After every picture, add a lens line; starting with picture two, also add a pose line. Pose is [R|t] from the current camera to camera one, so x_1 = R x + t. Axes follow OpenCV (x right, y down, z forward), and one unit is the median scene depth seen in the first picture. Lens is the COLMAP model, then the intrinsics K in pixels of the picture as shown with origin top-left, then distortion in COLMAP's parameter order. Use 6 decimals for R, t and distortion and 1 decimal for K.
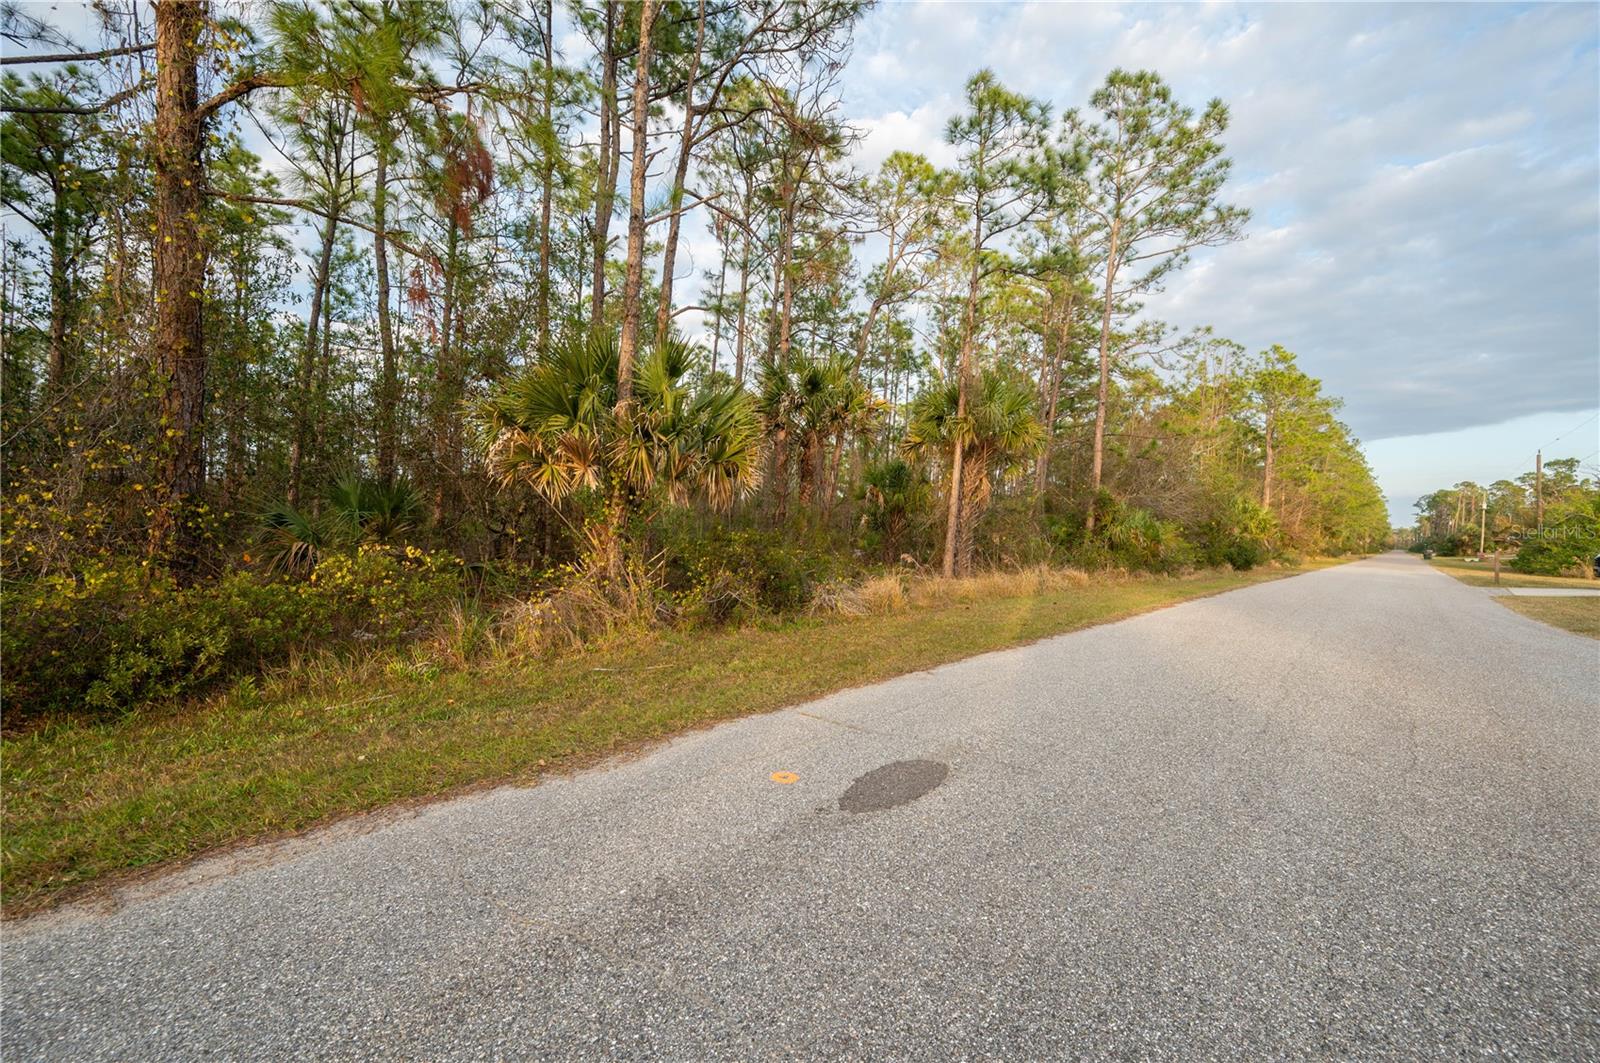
lens RADIAL K [[625.0, 0, 800.9], [0, 625.0, 526.9], [0, 0, 1]] dist [0.008569, 0.000467]
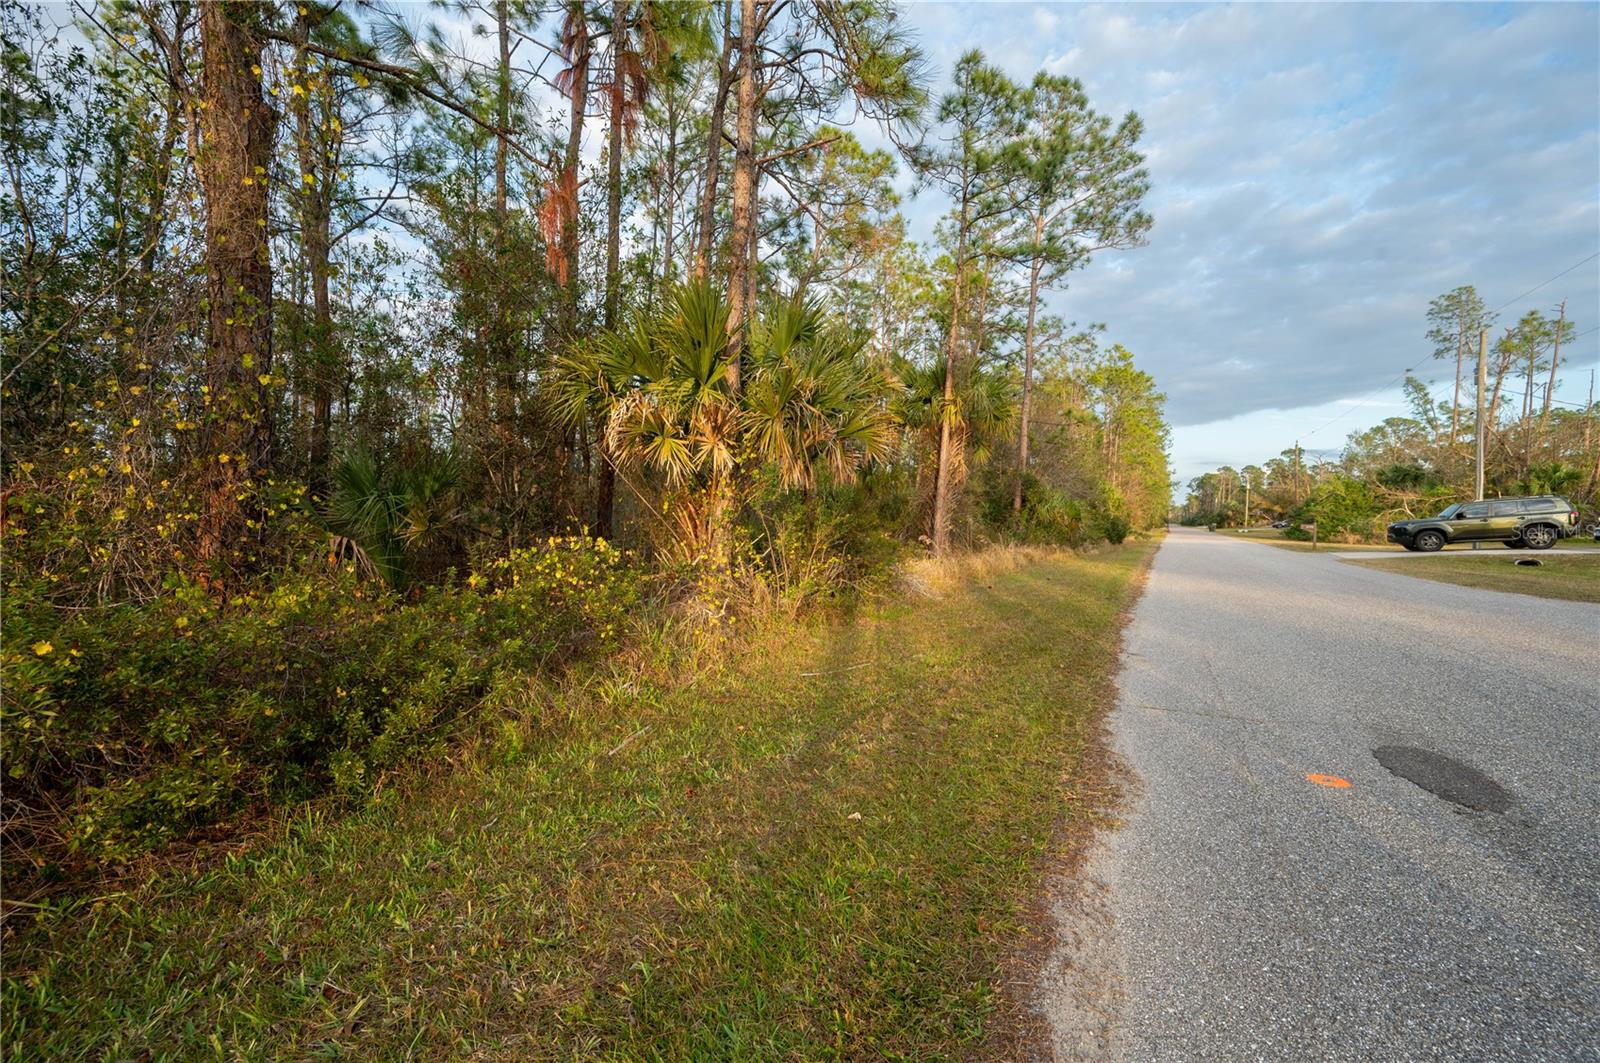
lens RADIAL K [[625.0, 0, 799.5], [0, 625.0, 529.0], [0, 0, 1]] dist [0.008569, 0.000467]
pose [[0.974265, -0.019281, 0.224578, -0.119490], [0.012481, 0.999421, 0.031662, -0.000409], [-0.225059, -0.028044, 0.973942, 0.037493]]
